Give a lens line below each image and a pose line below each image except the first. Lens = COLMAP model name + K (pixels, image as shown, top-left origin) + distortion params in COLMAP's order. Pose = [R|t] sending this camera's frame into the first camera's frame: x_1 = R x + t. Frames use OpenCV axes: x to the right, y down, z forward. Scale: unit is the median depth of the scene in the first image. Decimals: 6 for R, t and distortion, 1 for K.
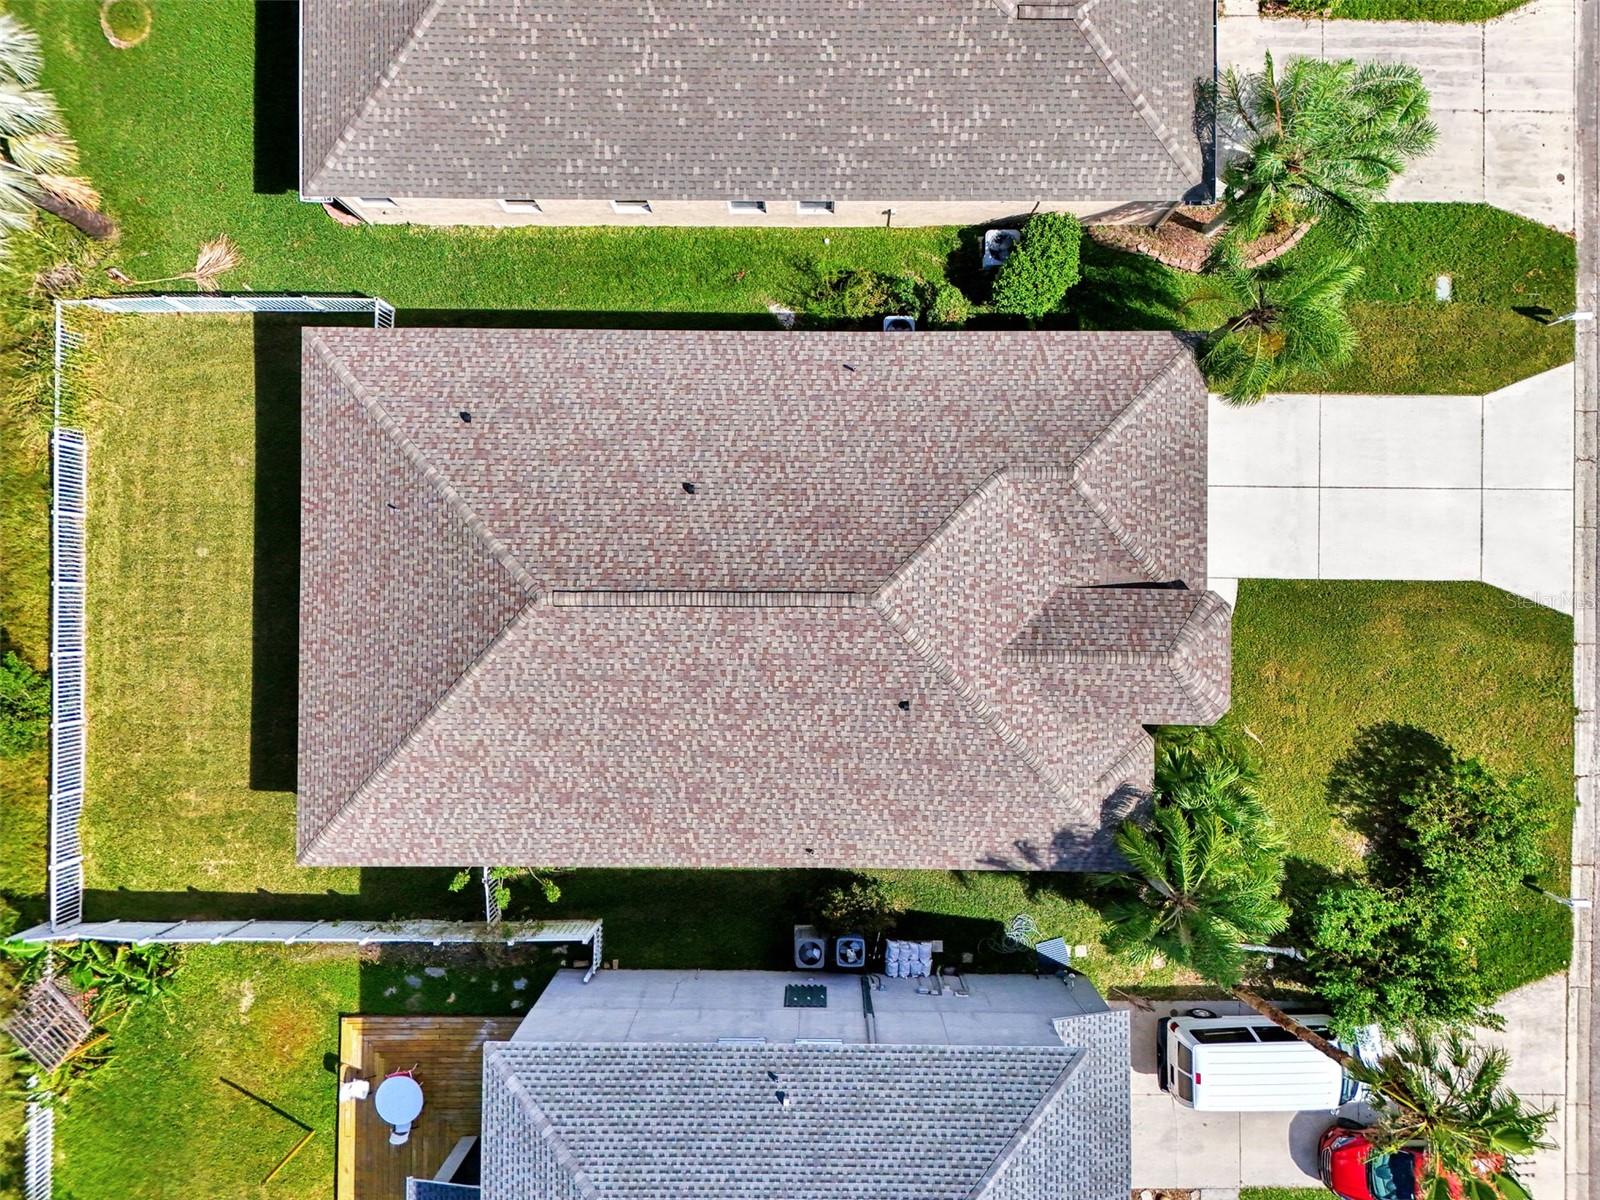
lens RADIAL K [[1157.2, 0, 804.3], [0, 1157.2, 590.3], [0, 0, 1]] dist [0.074842, -0.084623]
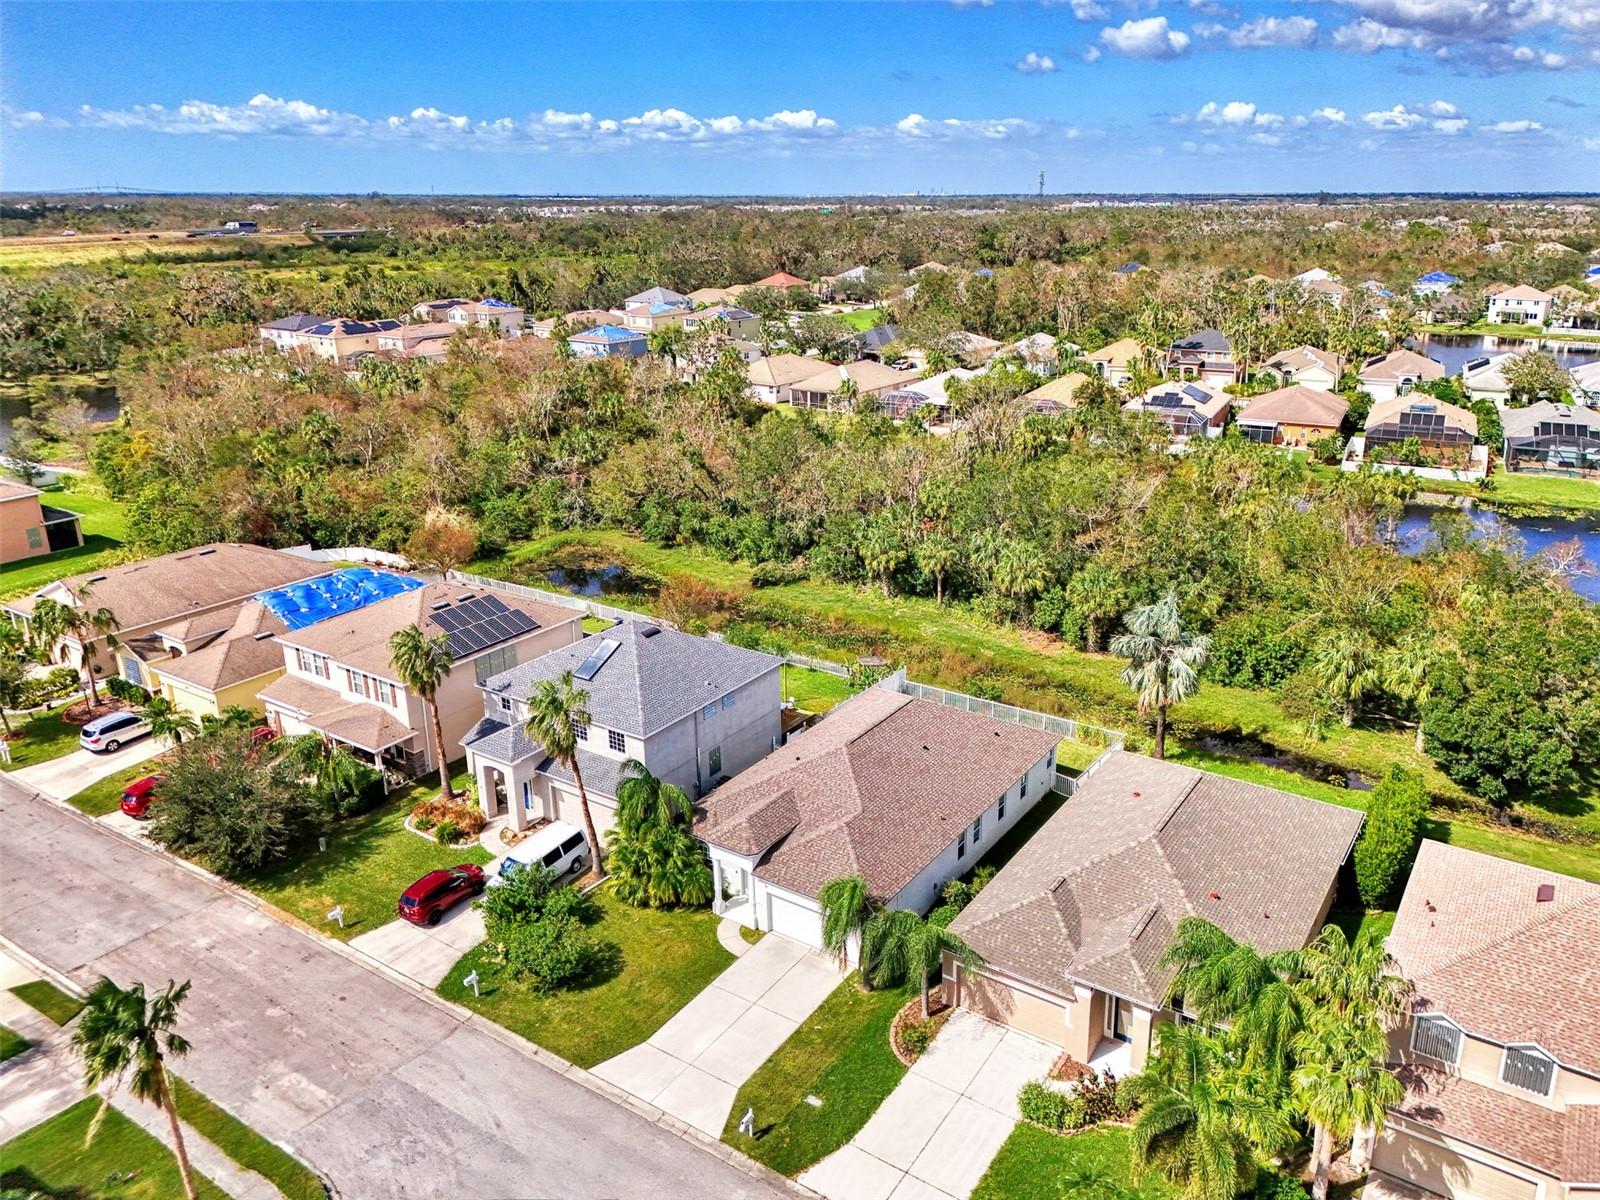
lens RADIAL K [[1114.3, 0, 783.0], [0, 1114.3, 597.2], [0, 0, 1]] dist [0.059722, -0.057970]
pose [[-0.559430, 0.282089, -0.779399, 1.478676], [-0.828750, -0.173865, 0.531925, -0.861067], [0.014540, 0.943502, 0.331047, -0.059662]]
